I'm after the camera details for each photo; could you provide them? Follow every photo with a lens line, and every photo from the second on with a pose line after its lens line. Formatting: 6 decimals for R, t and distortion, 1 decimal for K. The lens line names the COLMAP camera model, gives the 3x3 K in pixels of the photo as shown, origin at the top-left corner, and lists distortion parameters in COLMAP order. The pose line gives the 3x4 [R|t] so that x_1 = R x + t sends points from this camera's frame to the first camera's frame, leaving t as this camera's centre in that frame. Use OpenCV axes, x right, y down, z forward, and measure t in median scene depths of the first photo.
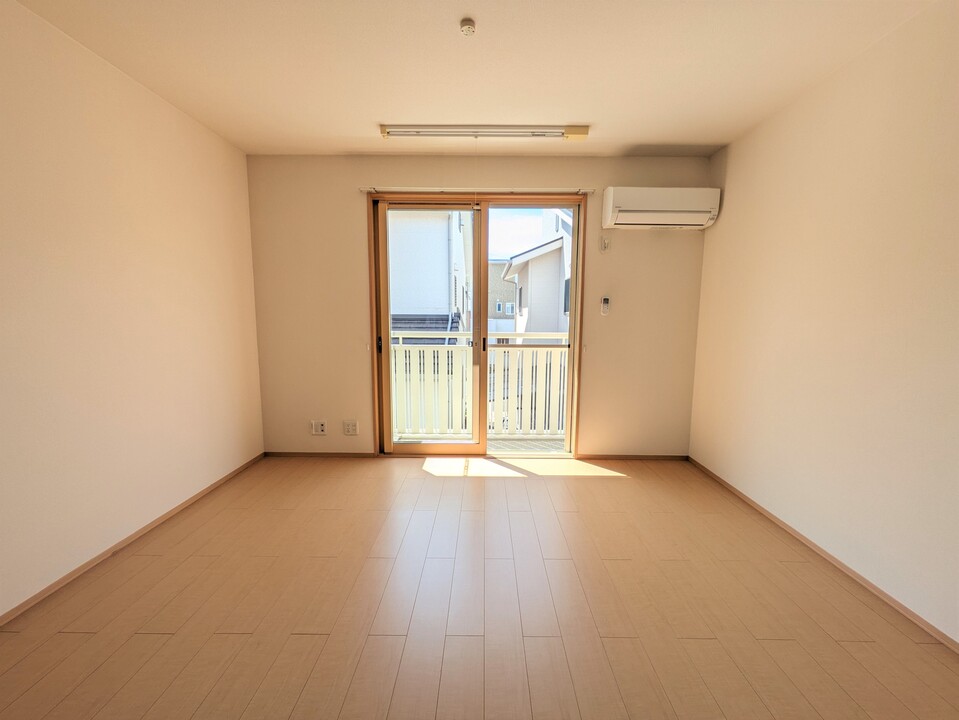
lens RADIAL K [[379.1, 0, 478.6], [0, 379.1, 357.4], [0, 0, 1]] dist [0.014672, 0.000051]
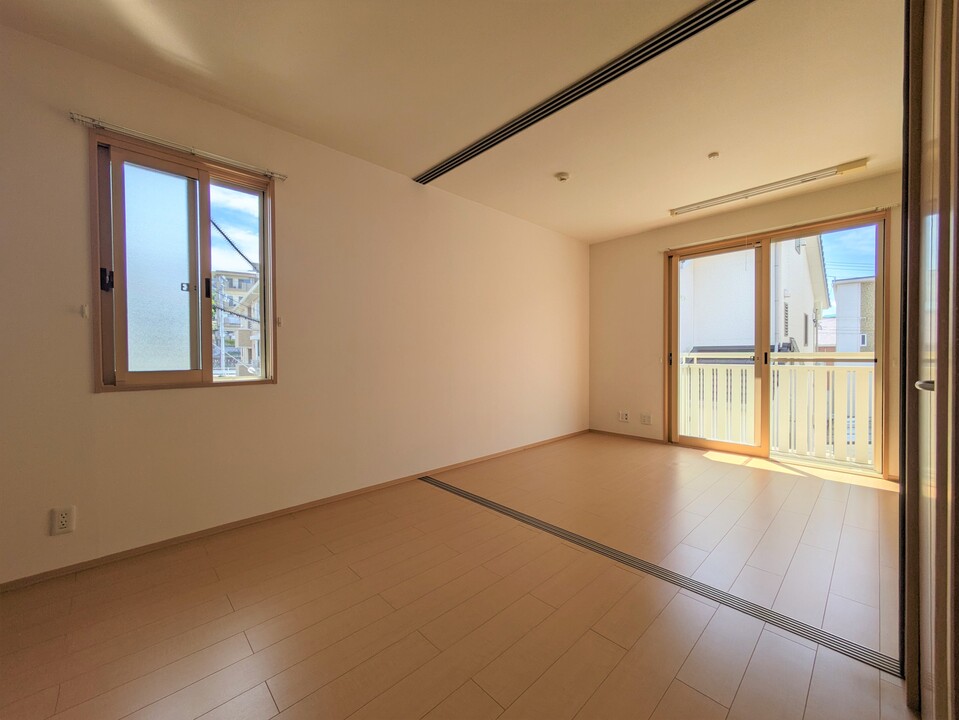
lens RADIAL K [[379.2, 0, 479.5], [0, 379.2, 360.0], [0, 0, 1]] dist [0.001729, 0.000551]
pose [[0.695719, -0.000169, -0.718314, 0.232824], [-0.072363, 0.994896, -0.070321, 0.112273], [0.714660, 0.100903, 0.692155, -0.410722]]
